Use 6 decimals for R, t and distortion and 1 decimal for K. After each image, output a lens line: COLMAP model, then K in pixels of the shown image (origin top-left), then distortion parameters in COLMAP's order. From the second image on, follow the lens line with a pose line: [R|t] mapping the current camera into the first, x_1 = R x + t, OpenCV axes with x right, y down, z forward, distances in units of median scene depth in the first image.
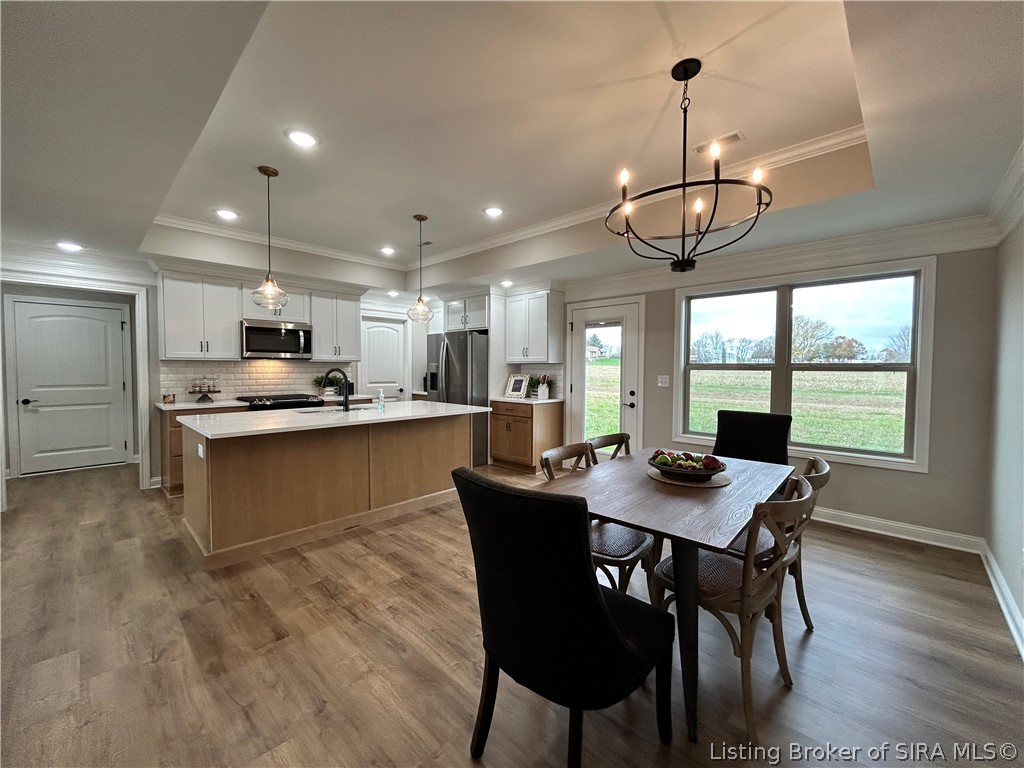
lens RADIAL K [[411.5, 0, 510.1], [0, 411.5, 382.6], [0, 0, 1]] dist [0.002343, -0.000551]
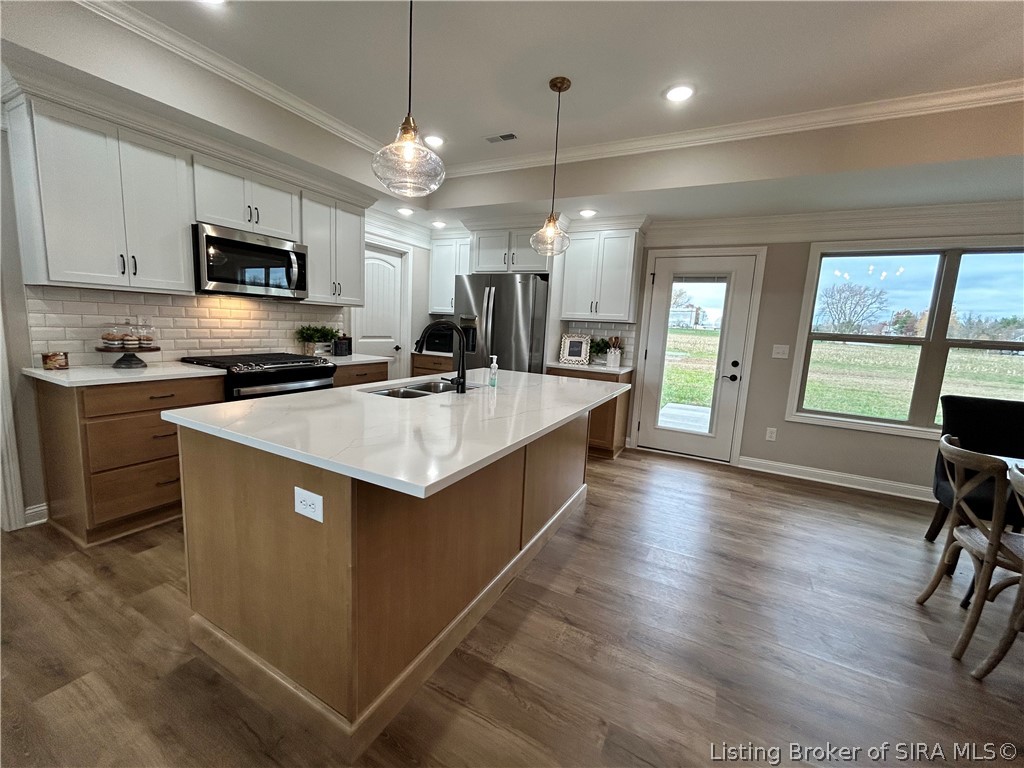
lens RADIAL K [[411.5, 0, 511.3], [0, 411.5, 381.7], [0, 0, 1]] dist [0.002343, -0.000551]
pose [[0.960460, 0.005915, 0.278354, -0.383277], [-0.037079, 0.993586, 0.106830, -0.011348], [-0.275936, -0.112927, 0.954519, 0.307334]]
